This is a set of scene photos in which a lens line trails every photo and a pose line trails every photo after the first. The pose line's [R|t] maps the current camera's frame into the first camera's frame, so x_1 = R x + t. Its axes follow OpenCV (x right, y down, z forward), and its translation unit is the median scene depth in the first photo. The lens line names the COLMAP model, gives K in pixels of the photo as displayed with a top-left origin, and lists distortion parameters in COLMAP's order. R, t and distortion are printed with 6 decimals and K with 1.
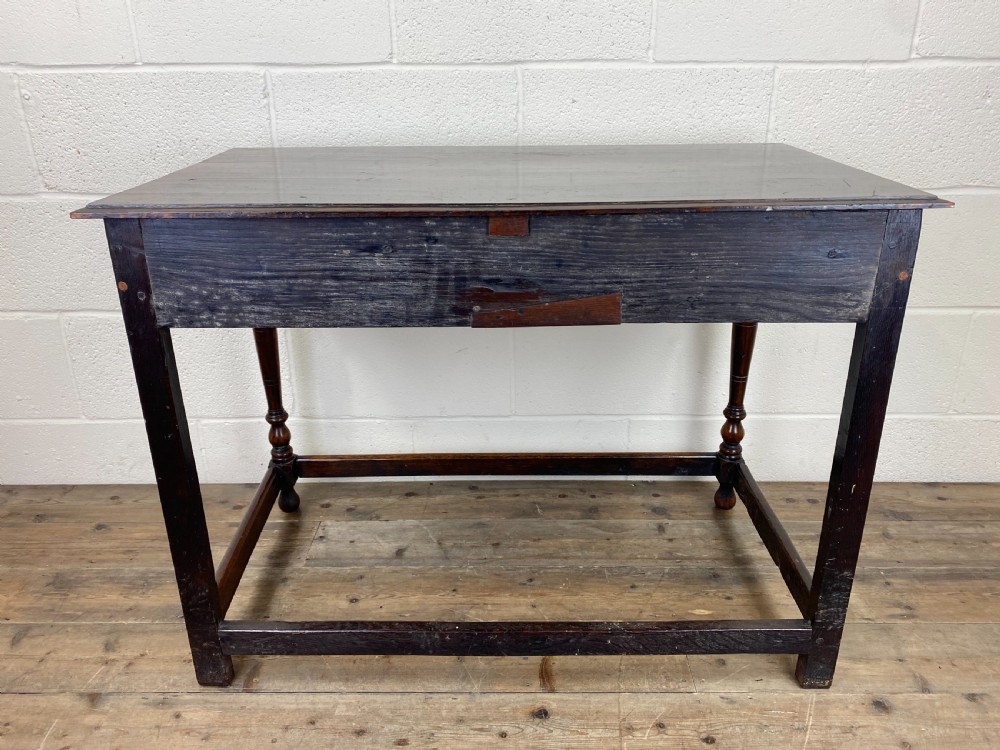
lens RADIAL K [[772.5, 0, 503.2], [0, 772.5, 366.3], [0, 0, 1]] dist [0.020075, -0.013723]
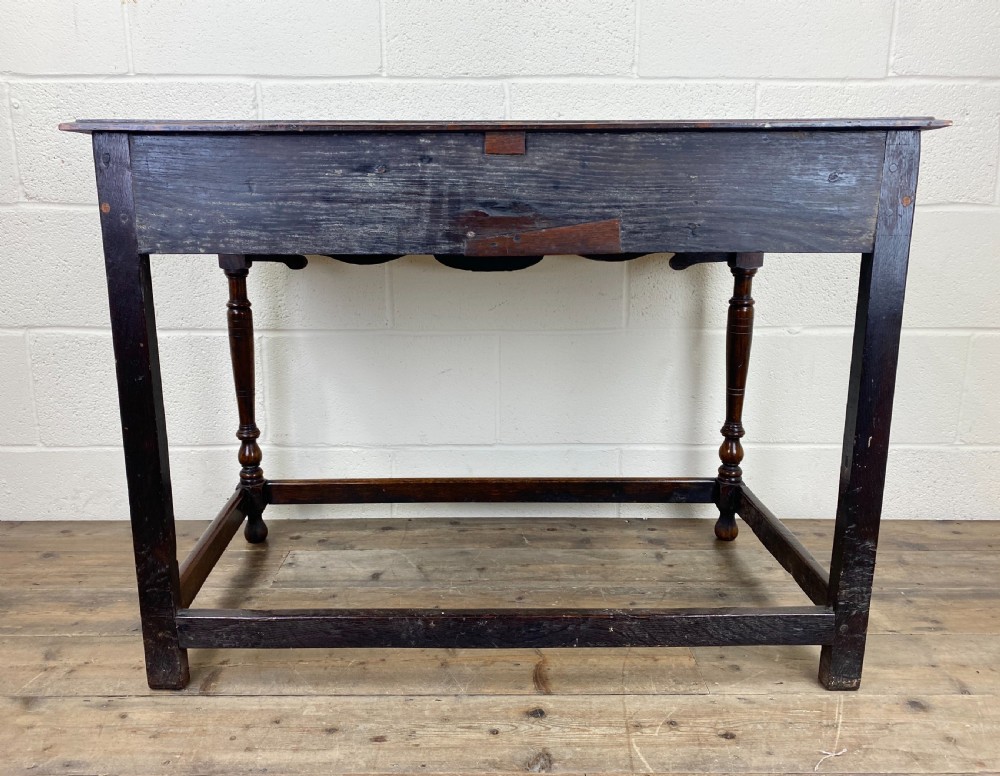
lens RADIAL K [[800.0, 0, 485.0], [0, 800.0, 384.2], [0, 0, 1]] dist [0.009328, 0.000280]
pose [[0.999910, 0.004995, 0.012427, -0.018620], [-0.002852, 0.985989, -0.166787, 0.183189], [-0.013086, 0.166737, 0.985915, 0.029383]]
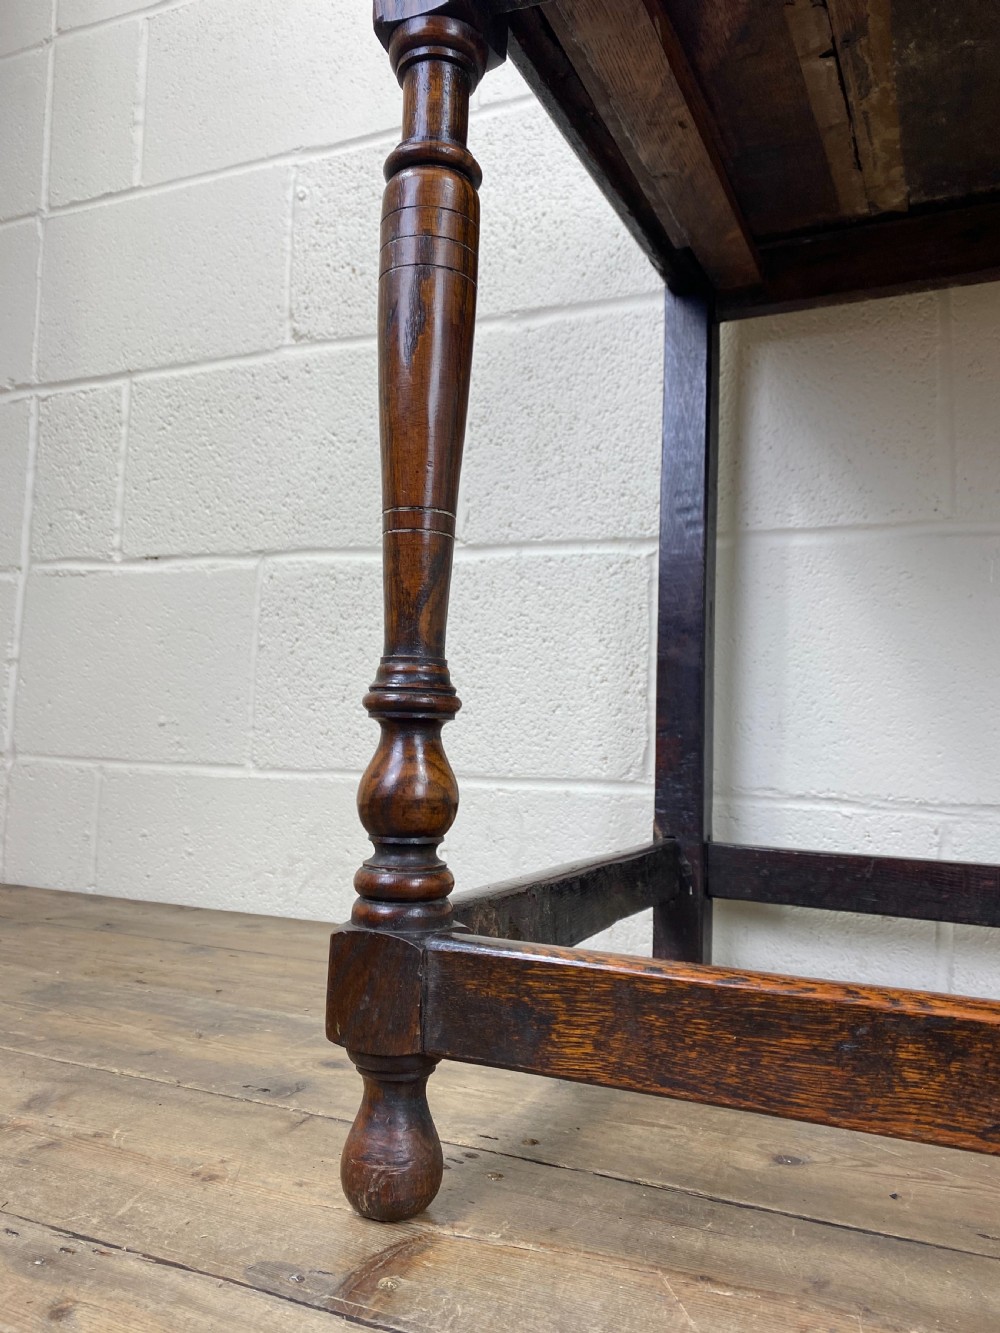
lens RADIAL K [[1029.8, 0, 507.2], [0, 1029.8, 659.3], [0, 0, 1]] dist [0.020075, -0.013723]
pose [[0.916795, 0.005752, -0.399316, -0.131310], [-0.182910, 0.894902, -0.407055, 0.298169], [0.355007, 0.446225, 0.821494, 0.553889]]
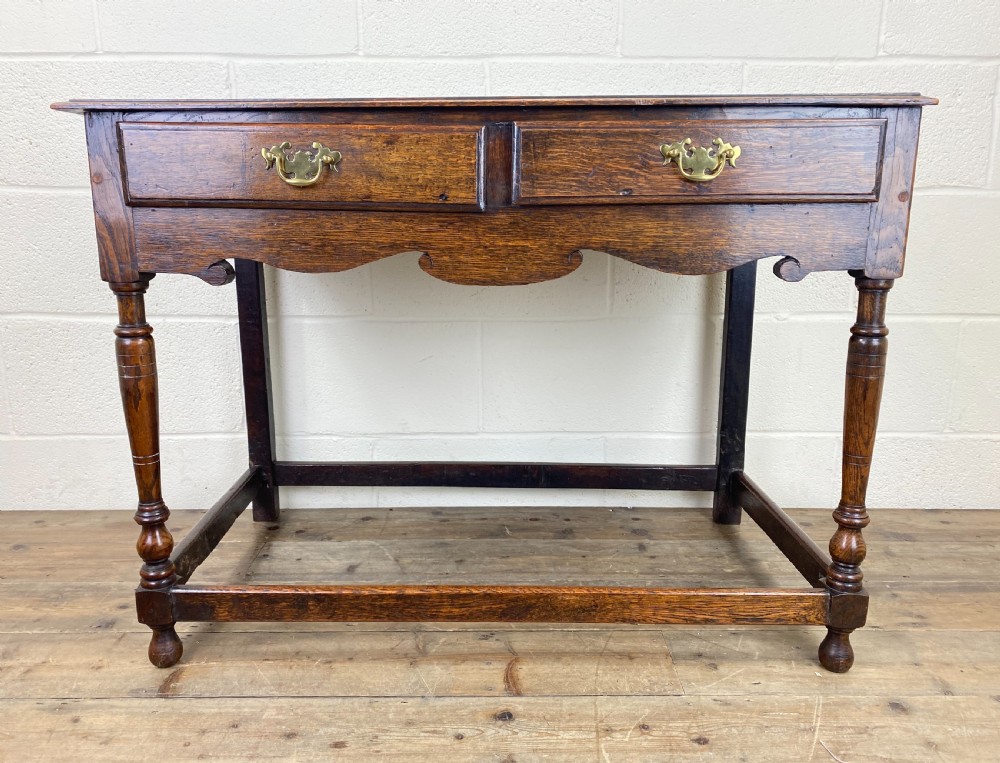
lens RADIAL K [[783.8, 0, 495.0], [0, 783.8, 377.7], [0, 0, 1]] dist [0.007235, 0.002865]
pose [[0.999874, 0.004731, 0.015178, 0.018410], [-0.002390, 0.988574, -0.150719, 0.166550], [-0.015717, 0.150663, 0.988460, 0.070813]]
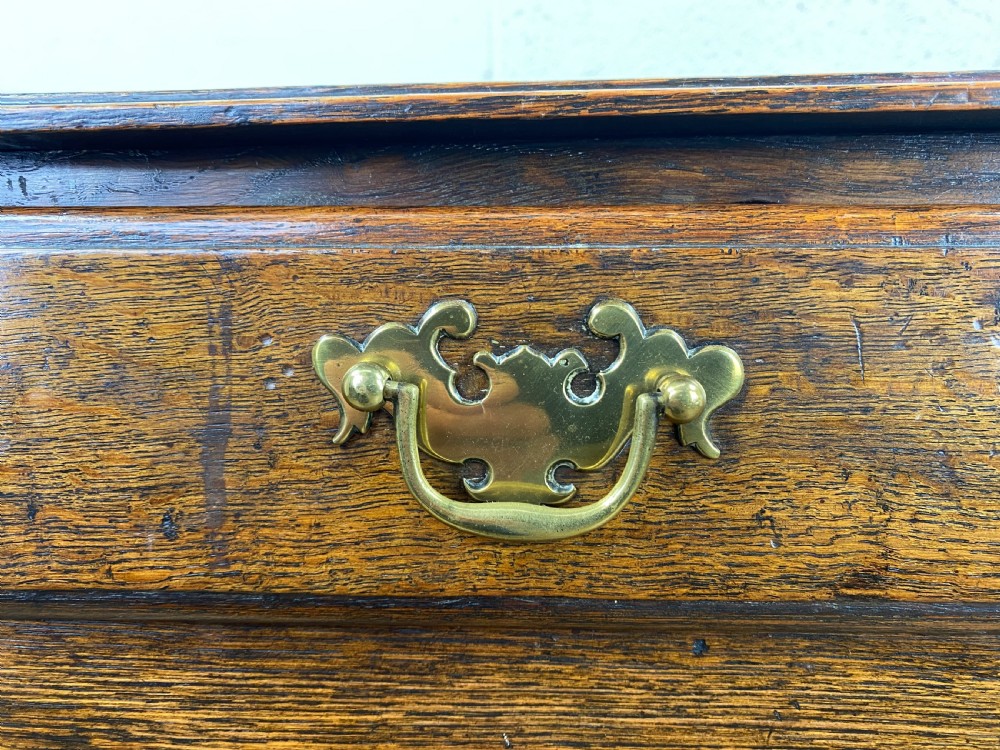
lens RADIAL K [[772.5, 0, 472.7], [0, 772.5, 381.7], [0, 0, 1]] dist [0.020075, -0.013723]
pose [[0.999785, -0.002963, -0.020539, -0.134391], [-0.002804, 0.961389, -0.275179, -0.072521], [0.020561, 0.275177, 0.961174, 0.561056]]
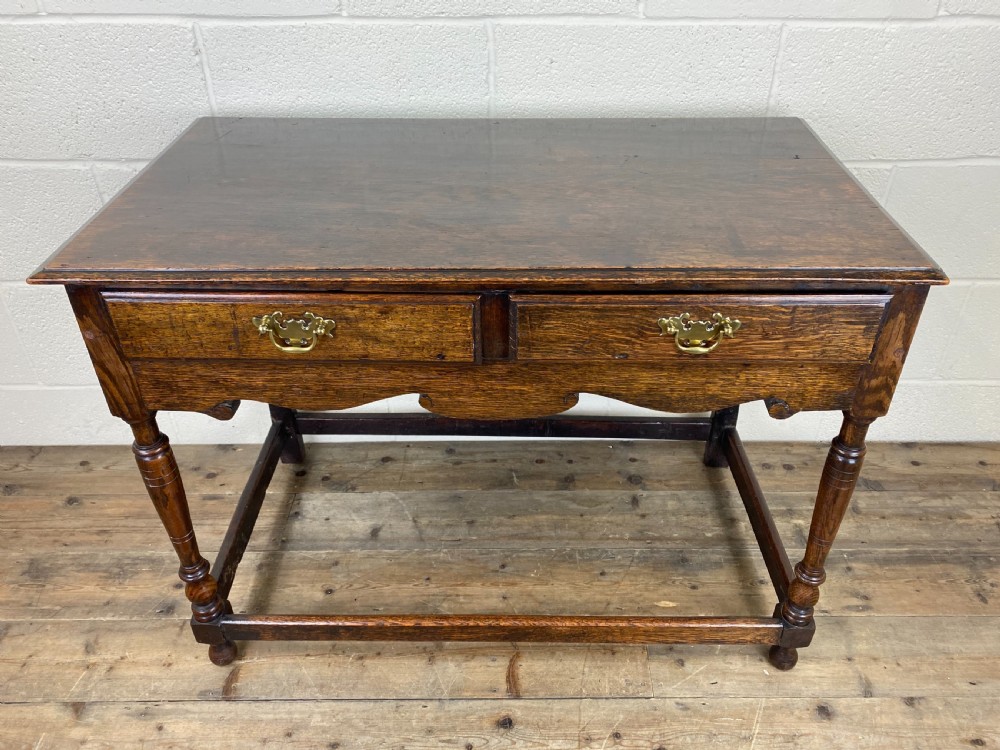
lens RADIAL K [[772.5, 0, 520.4], [0, 772.5, 372.0], [0, 0, 1]] dist [0.020075, -0.013723]
pose [[0.999766, -0.000758, 0.021637, 0.036498], [-0.004409, 0.971321, 0.237733, -0.214419], [-0.021197, -0.237773, 0.971089, 0.067176]]
